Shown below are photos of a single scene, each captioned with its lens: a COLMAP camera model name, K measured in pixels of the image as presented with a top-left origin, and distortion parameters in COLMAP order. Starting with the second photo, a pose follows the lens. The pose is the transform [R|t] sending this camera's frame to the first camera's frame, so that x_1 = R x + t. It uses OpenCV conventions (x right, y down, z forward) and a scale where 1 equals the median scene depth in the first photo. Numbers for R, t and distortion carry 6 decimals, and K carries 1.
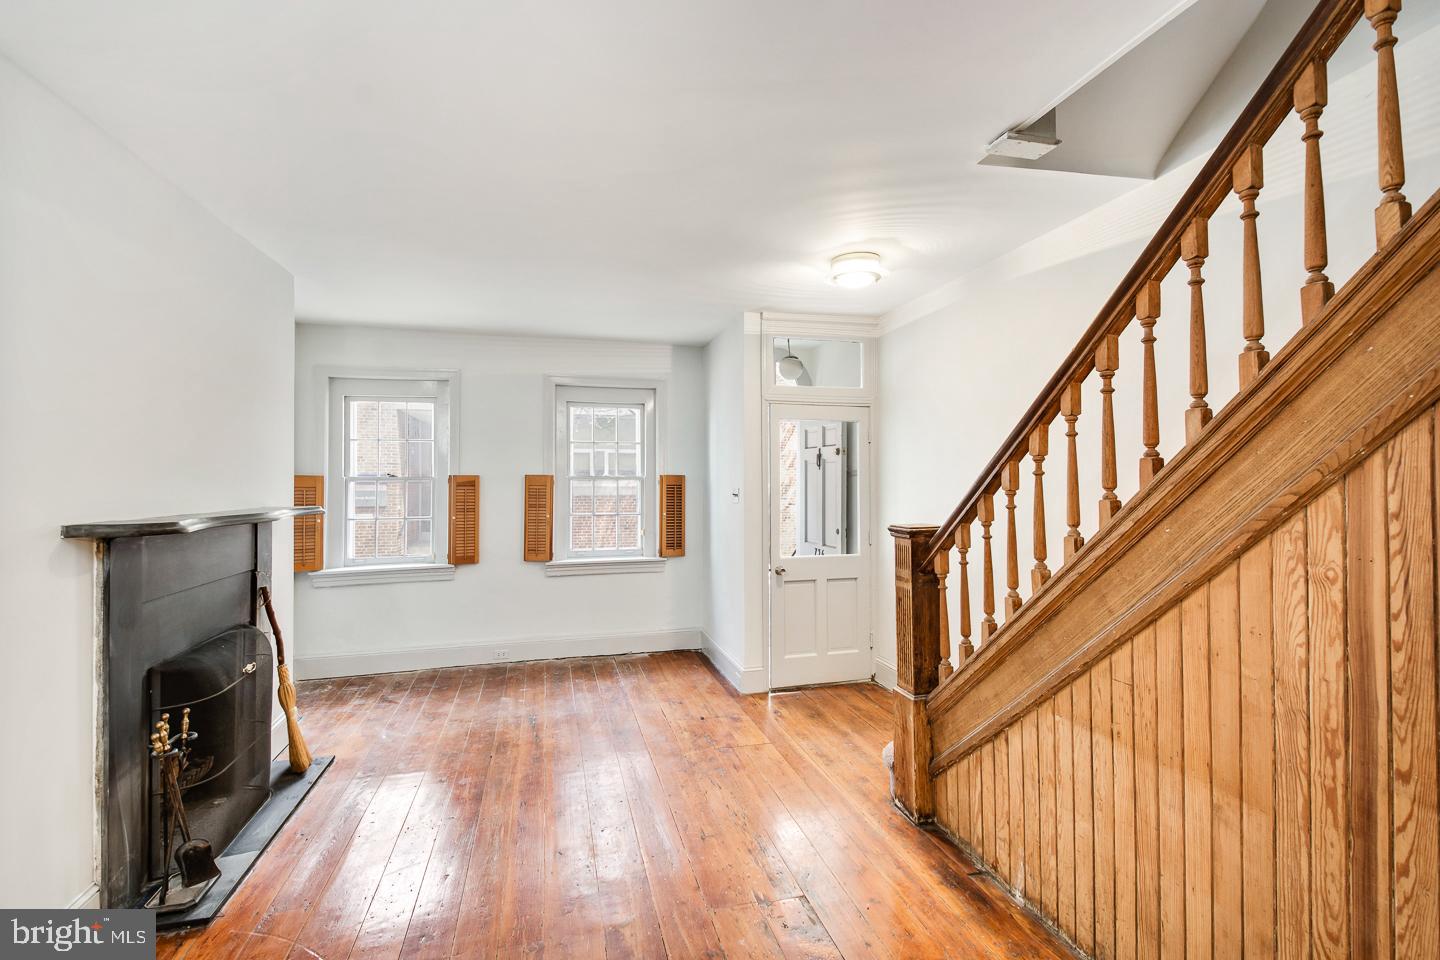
lens RADIAL K [[643.8, 0, 723.6], [0, 643.8, 465.0], [0, 0, 1]] dist [0.000845, -0.004200]
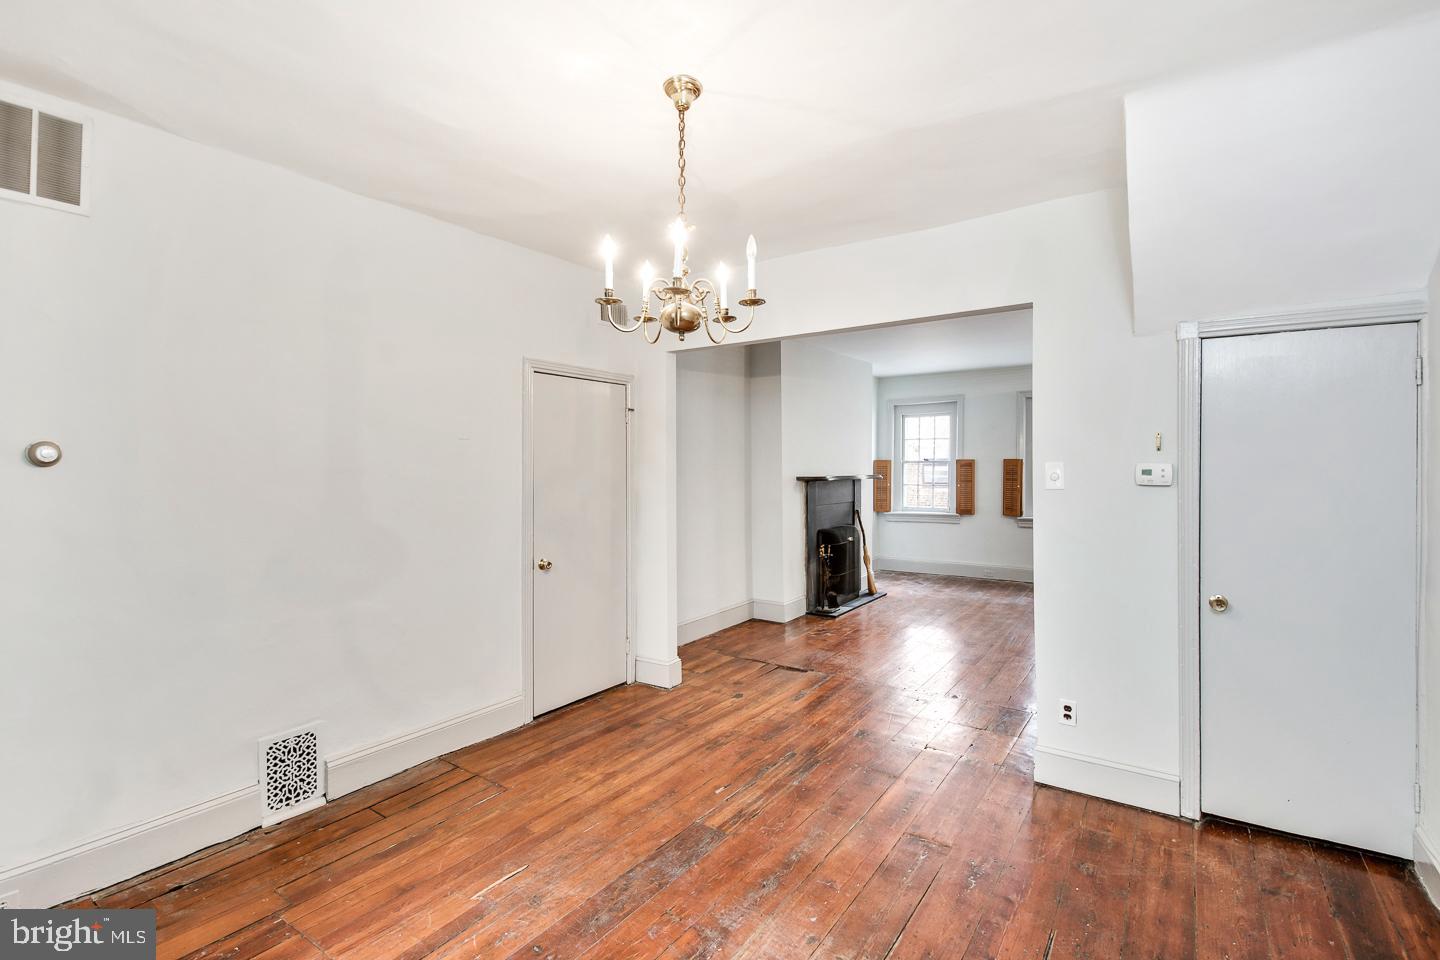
lens RADIAL K [[643.8, 0, 712.4], [0, 643.8, 471.8], [0, 0, 1]] dist [0.000845, -0.004200]
pose [[0.624231, 0.012428, -0.781141, 0.726215], [0.015383, 0.999484, 0.028195, -0.014244], [0.781088, -0.029617, 0.623718, -0.797890]]
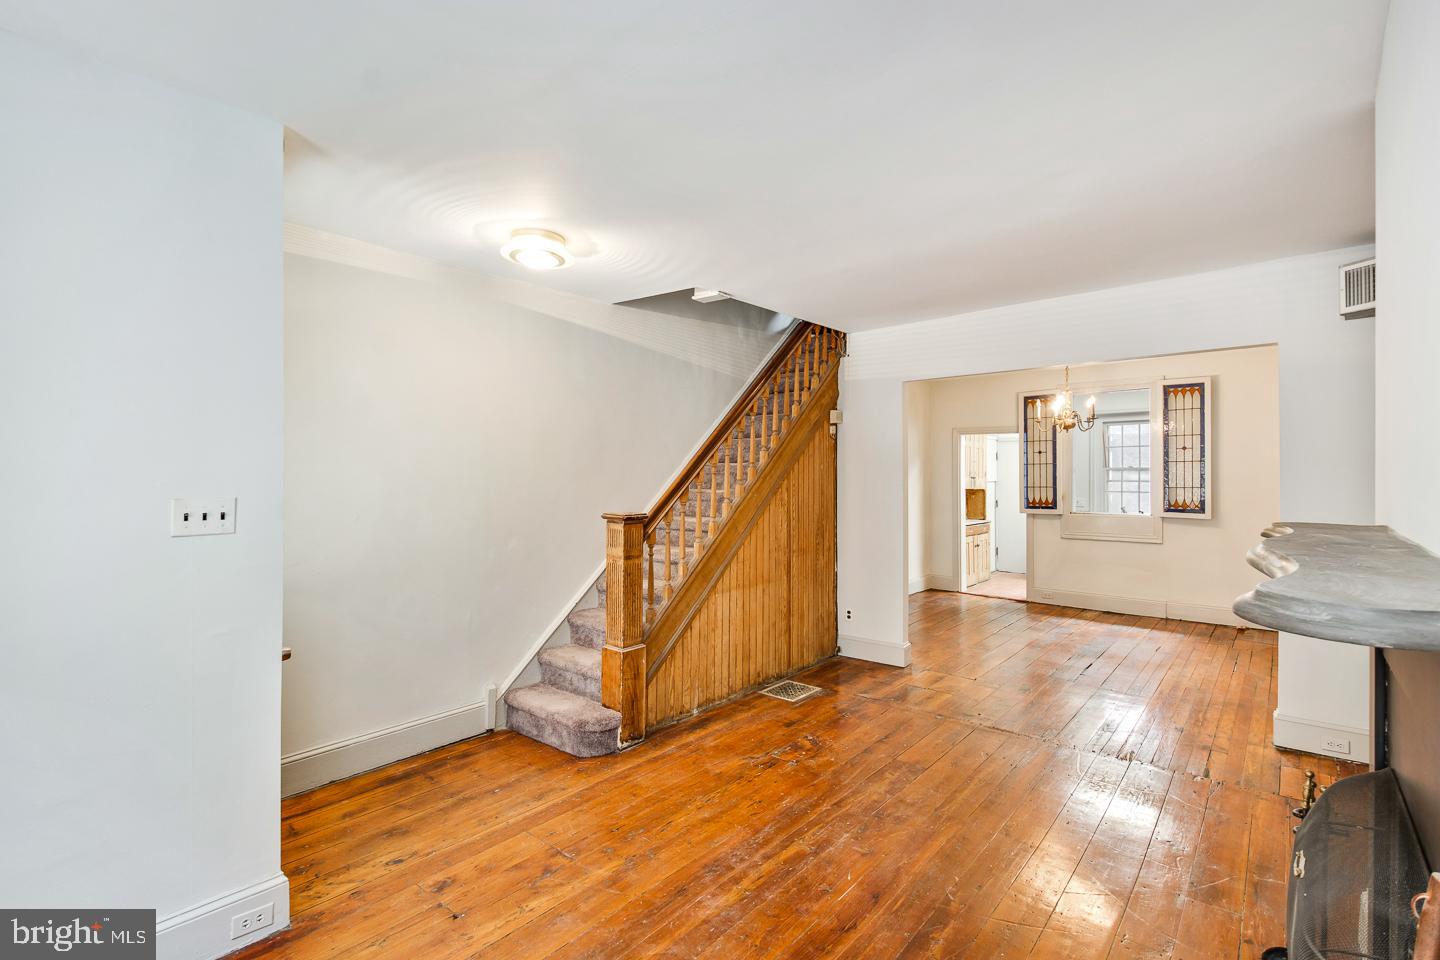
lens RADIAL K [[661.3, 0, 710.4], [0, 661.3, 472.2], [0, 0, 1]] dist [-0.011180, -0.000623]
pose [[-0.568277, 0.022431, 0.822532, -0.715027], [-0.007833, 0.999436, -0.032667, 0.048414], [-0.822800, -0.025007, -0.567780, 1.342332]]
